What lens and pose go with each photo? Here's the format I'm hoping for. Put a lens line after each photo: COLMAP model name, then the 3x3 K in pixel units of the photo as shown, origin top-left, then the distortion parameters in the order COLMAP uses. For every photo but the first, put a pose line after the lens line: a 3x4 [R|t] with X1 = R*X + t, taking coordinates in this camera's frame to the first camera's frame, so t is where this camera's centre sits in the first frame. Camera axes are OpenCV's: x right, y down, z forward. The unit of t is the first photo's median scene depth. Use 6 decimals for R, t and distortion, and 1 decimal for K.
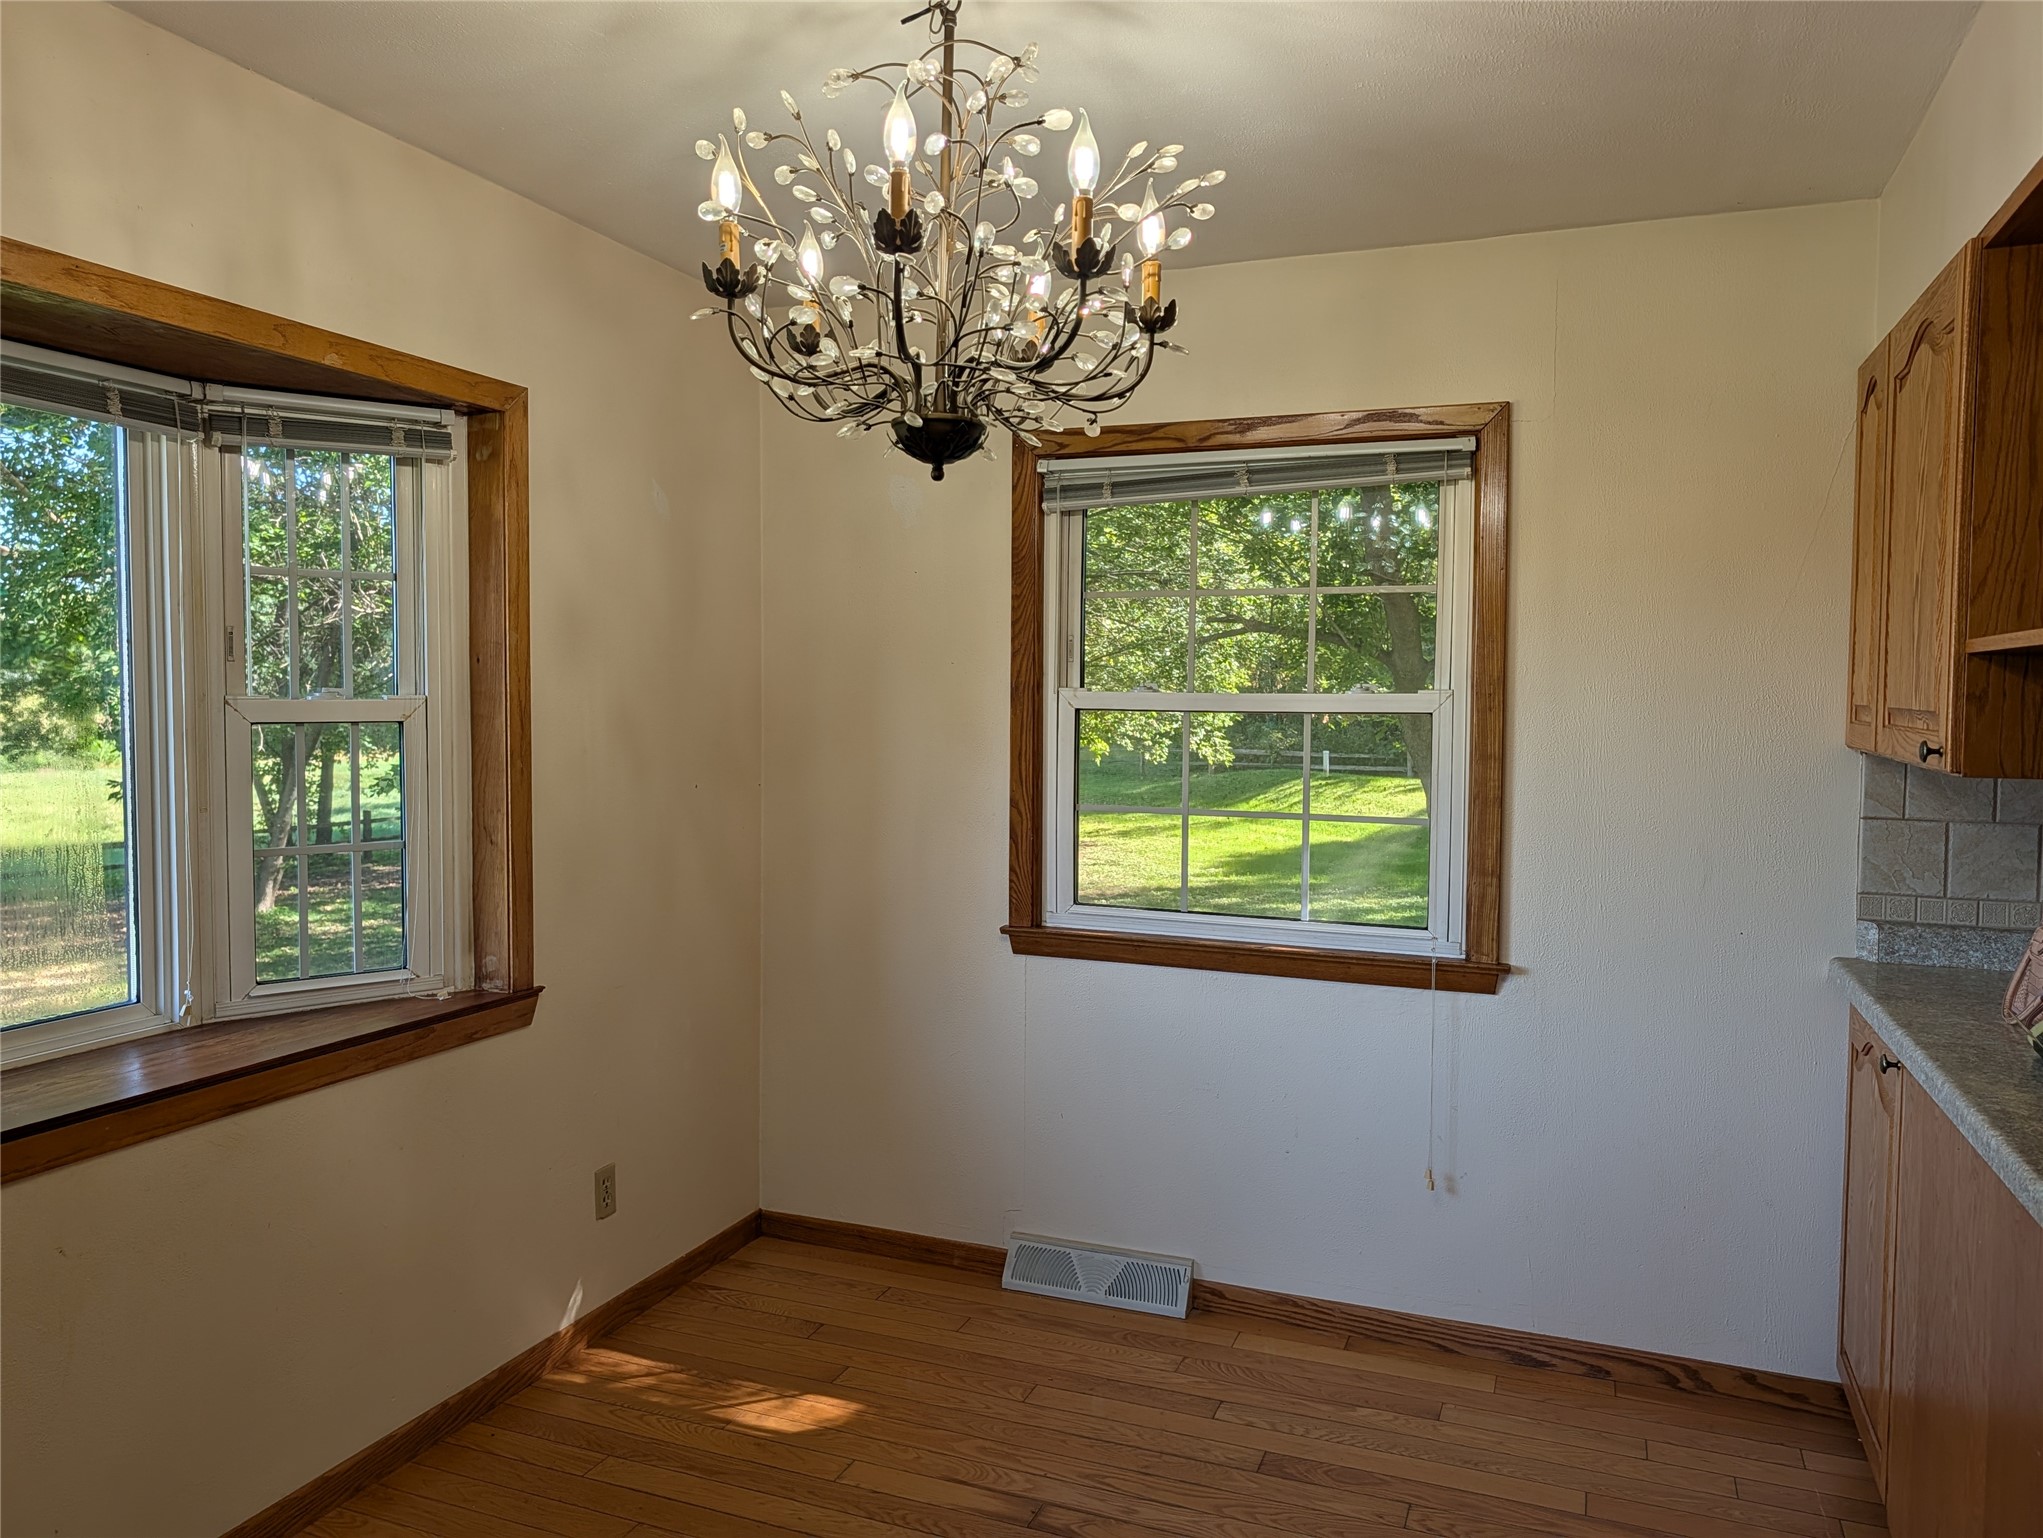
lens RADIAL K [[1460.1, 0, 1025.1], [0, 1460.1, 742.1], [0, 0, 1]] dist [-0.000364, -0.002309]
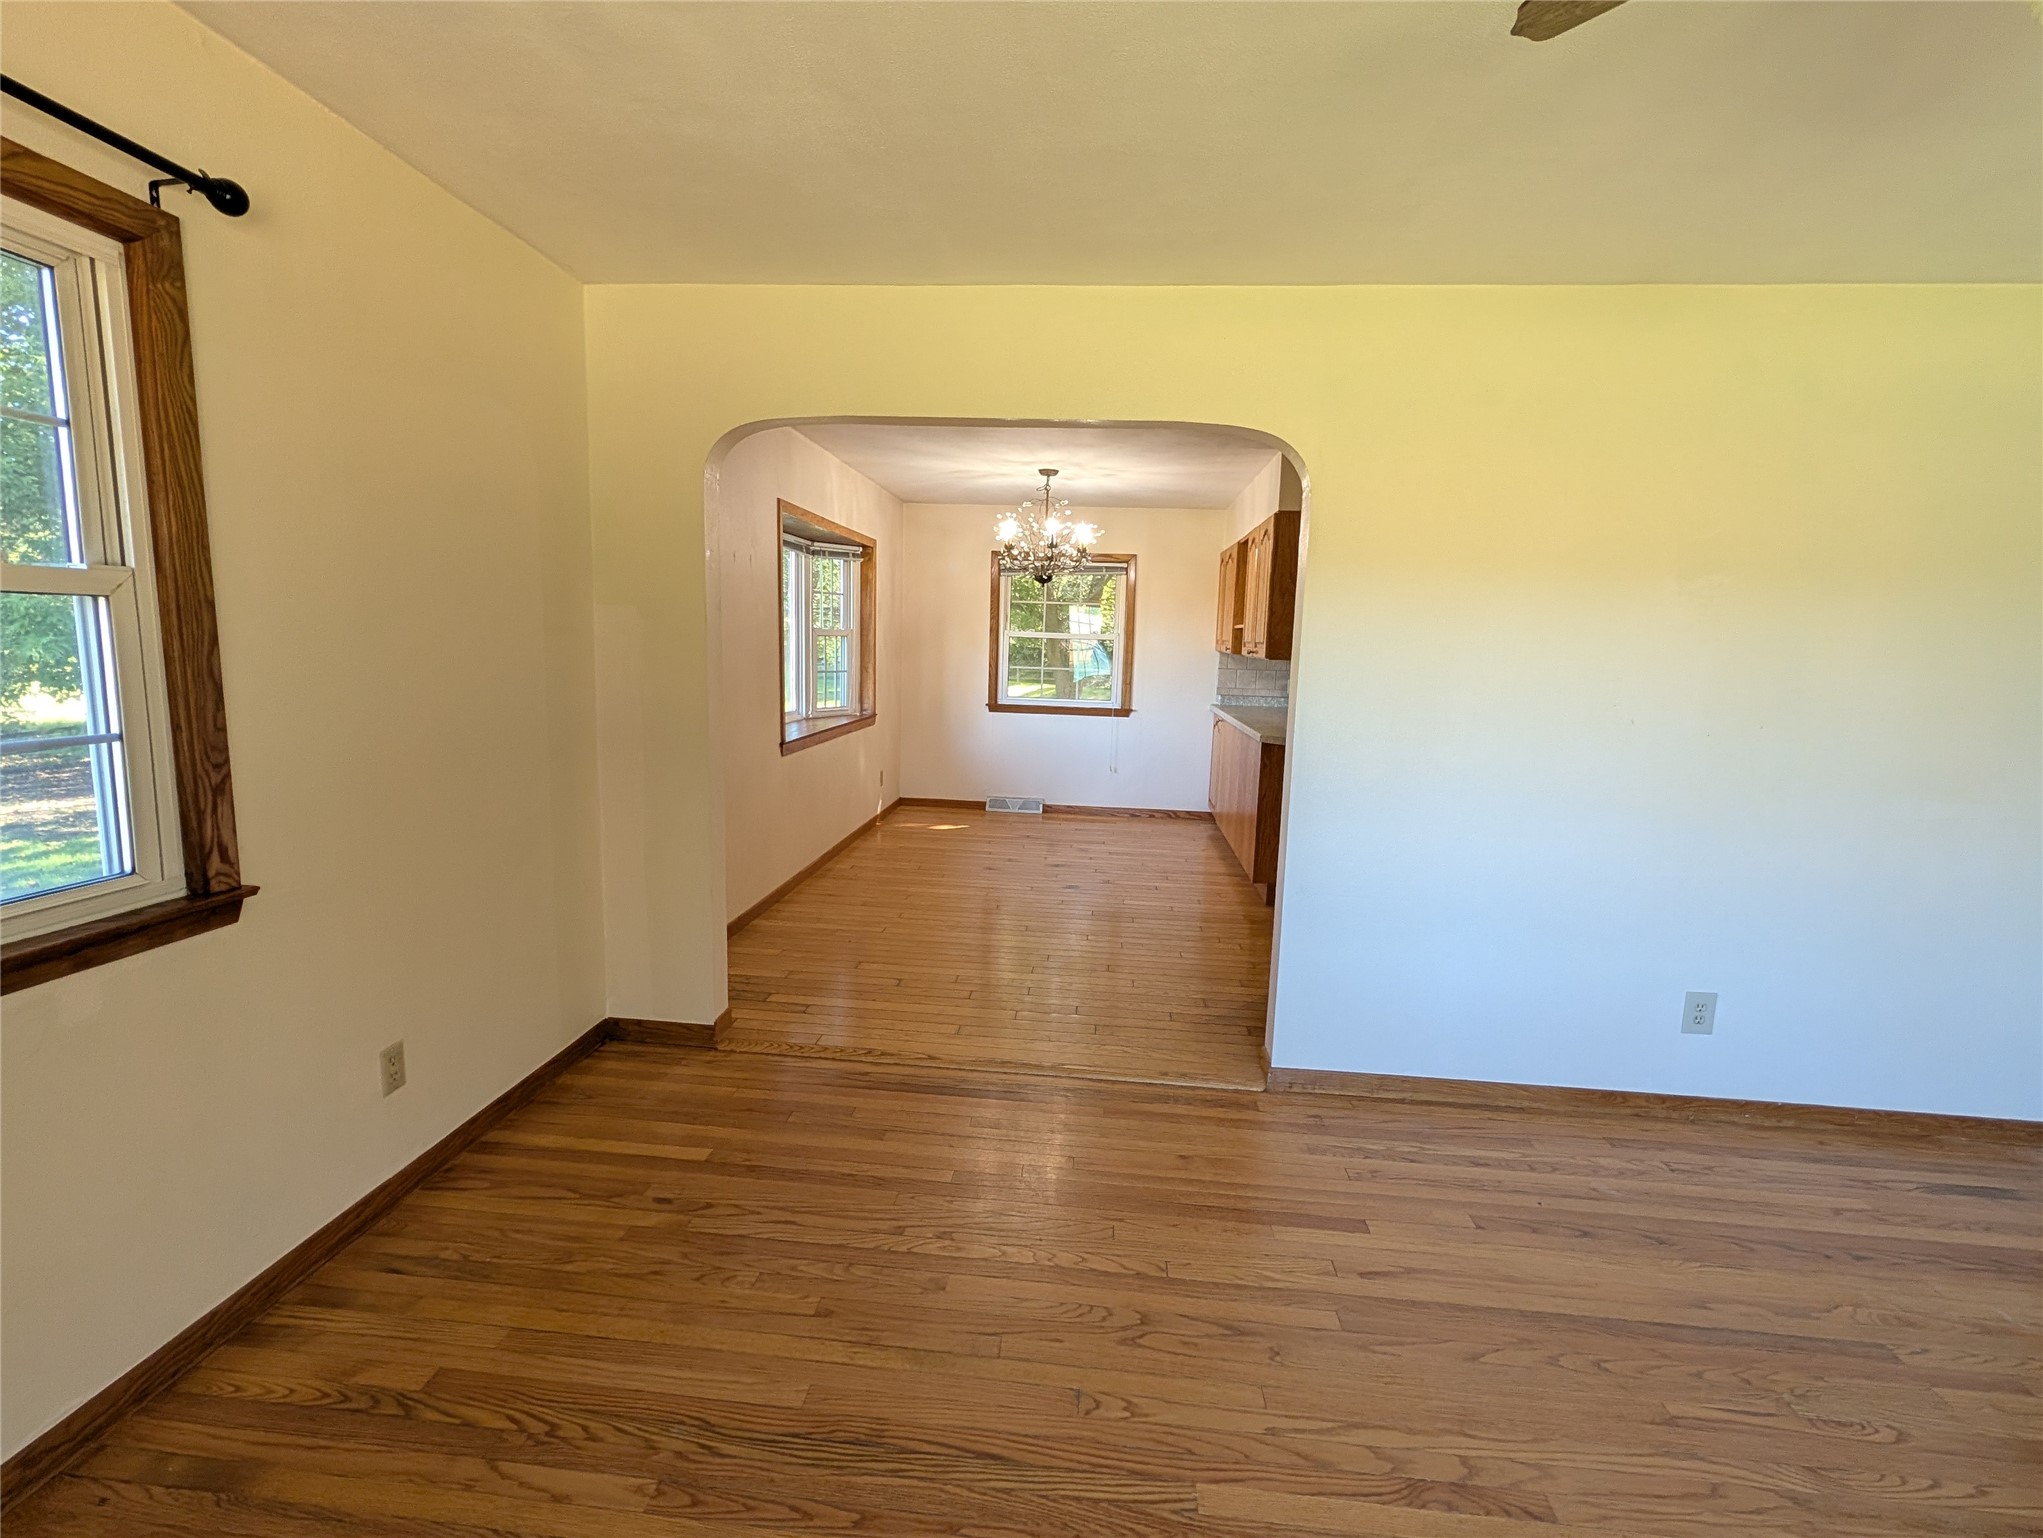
lens RADIAL K [[973.3, 0, 1021.5], [0, 973.3, 769.0], [0, 0, 1]] dist [-0.000174, -0.000007]
pose [[0.956036, -0.018310, 0.292677, -0.688143], [-0.011602, 0.994906, 0.100140, 0.061876], [-0.293019, -0.099133, 0.950953, -1.328267]]
